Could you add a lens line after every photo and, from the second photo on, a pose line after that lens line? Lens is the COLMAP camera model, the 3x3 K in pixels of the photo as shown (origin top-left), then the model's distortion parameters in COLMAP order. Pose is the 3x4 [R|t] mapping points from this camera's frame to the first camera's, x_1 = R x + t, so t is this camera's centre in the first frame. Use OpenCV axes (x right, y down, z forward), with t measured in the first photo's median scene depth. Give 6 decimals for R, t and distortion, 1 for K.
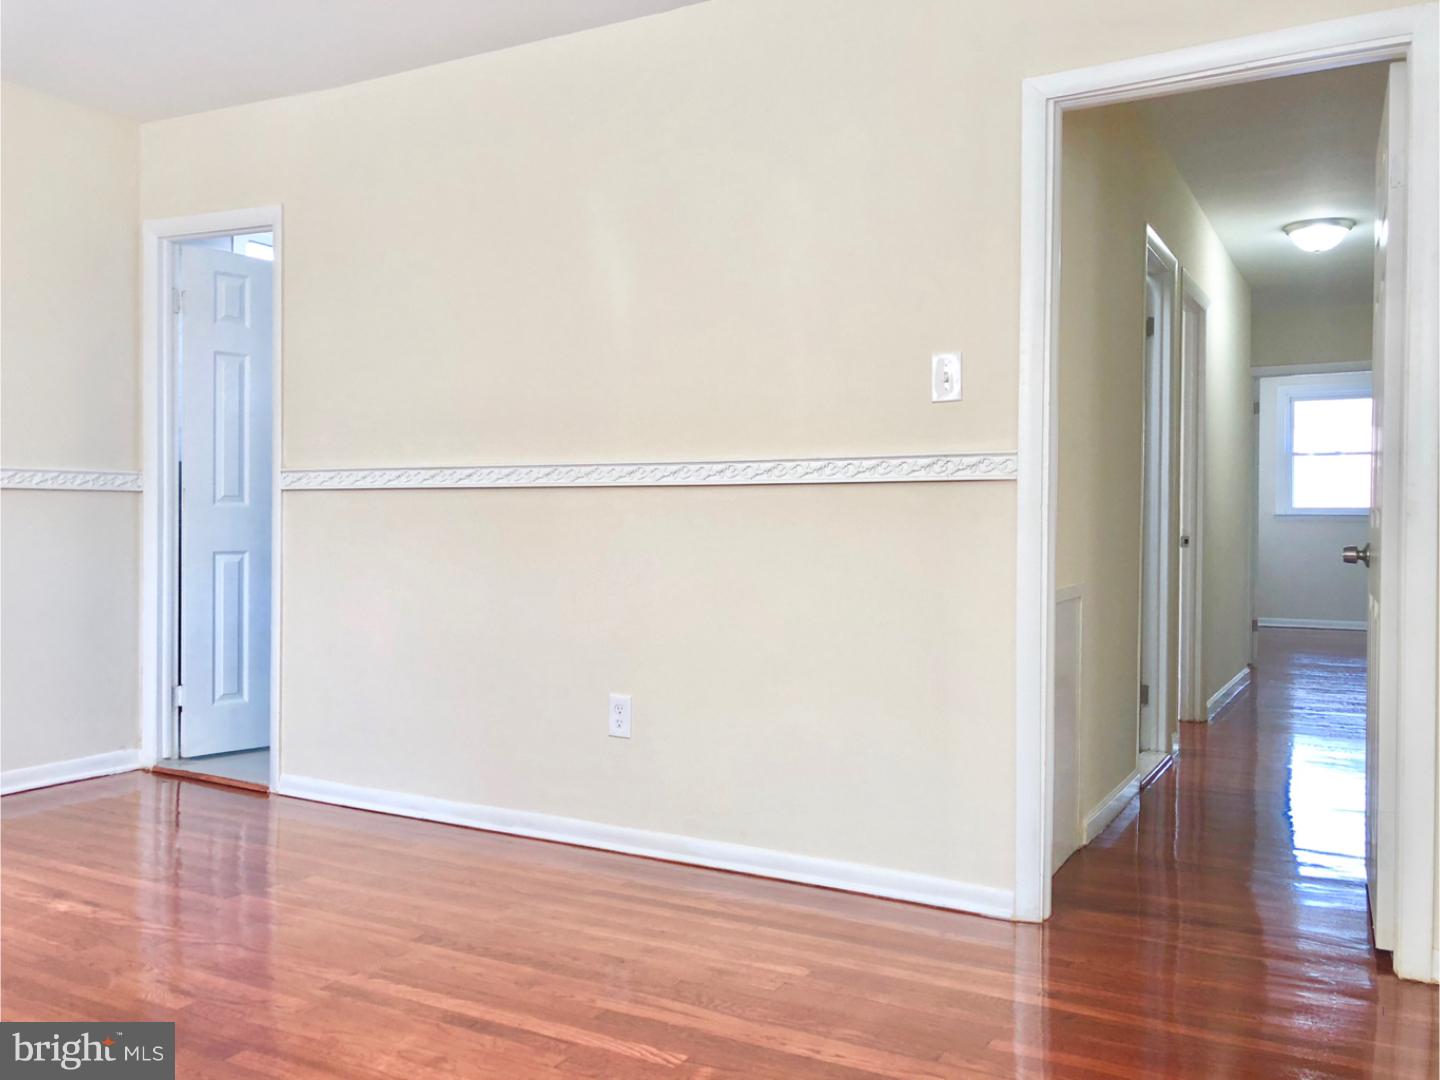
lens RADIAL K [[1213.5, 0, 720.0], [0, 1213.5, 540.0], [0, 0, 1]] dist [0.001333, 0.005877]
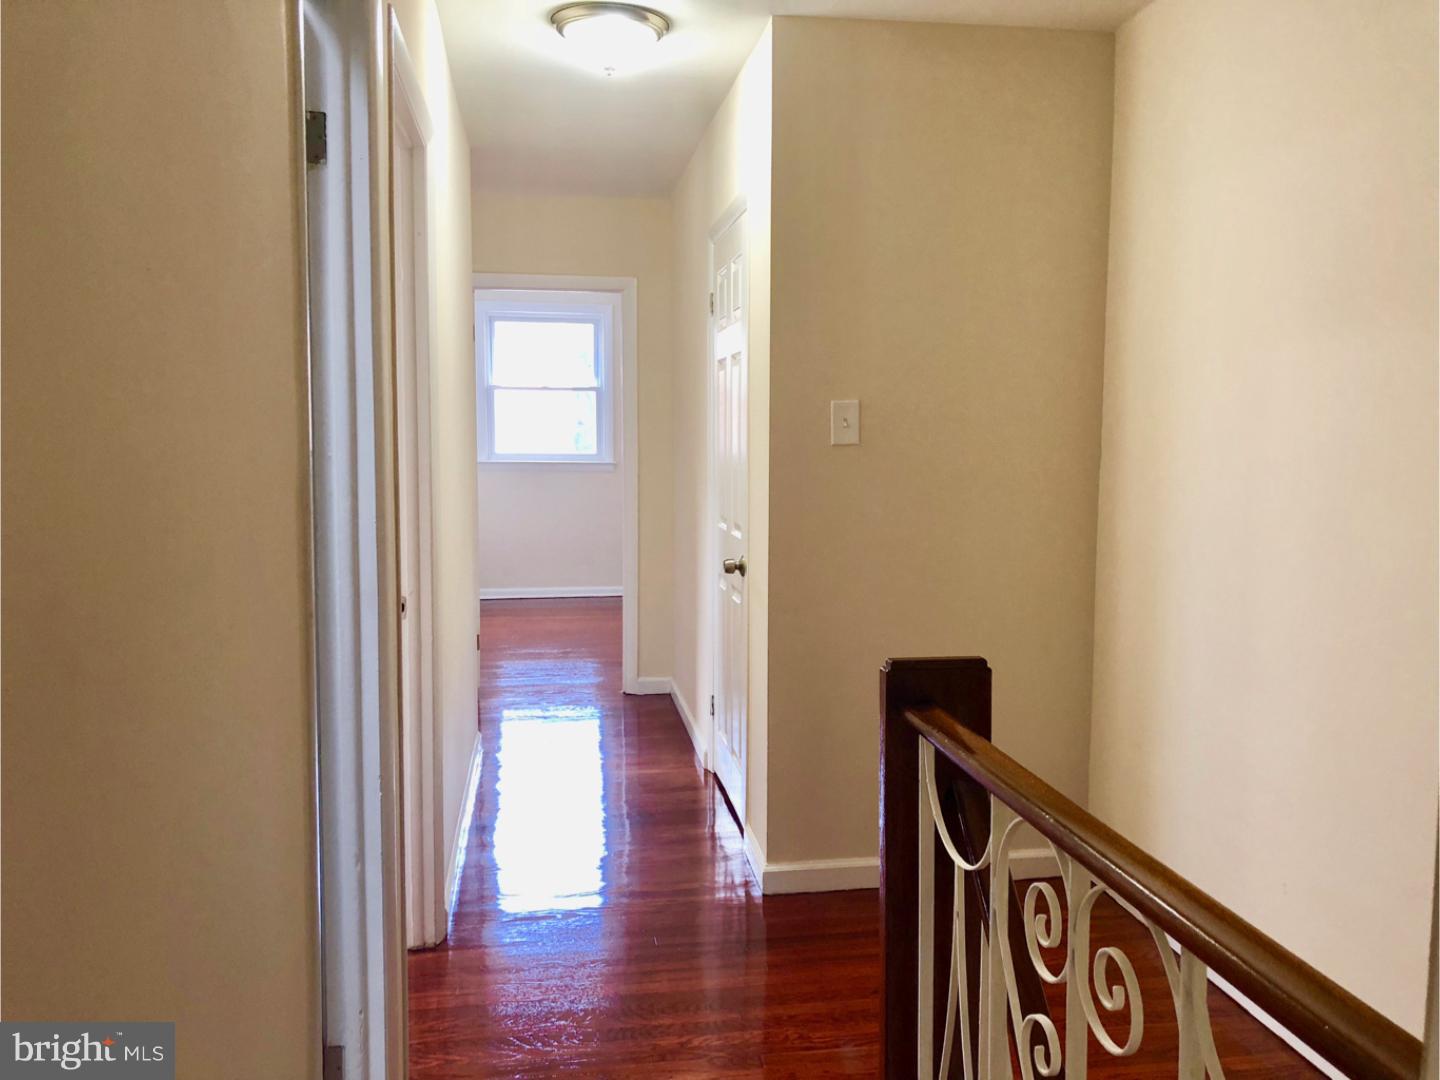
lens RADIAL K [[1213.5, 0, 720.0], [0, 1213.5, 540.0], [0, 0, 1]] dist [0.001333, 0.005877]
pose [[0.790849, -0.055324, 0.609506, 0.143728], [0.007259, 0.996684, 0.081048, -0.053271], [-0.611968, -0.059673, 0.788628, 0.410691]]
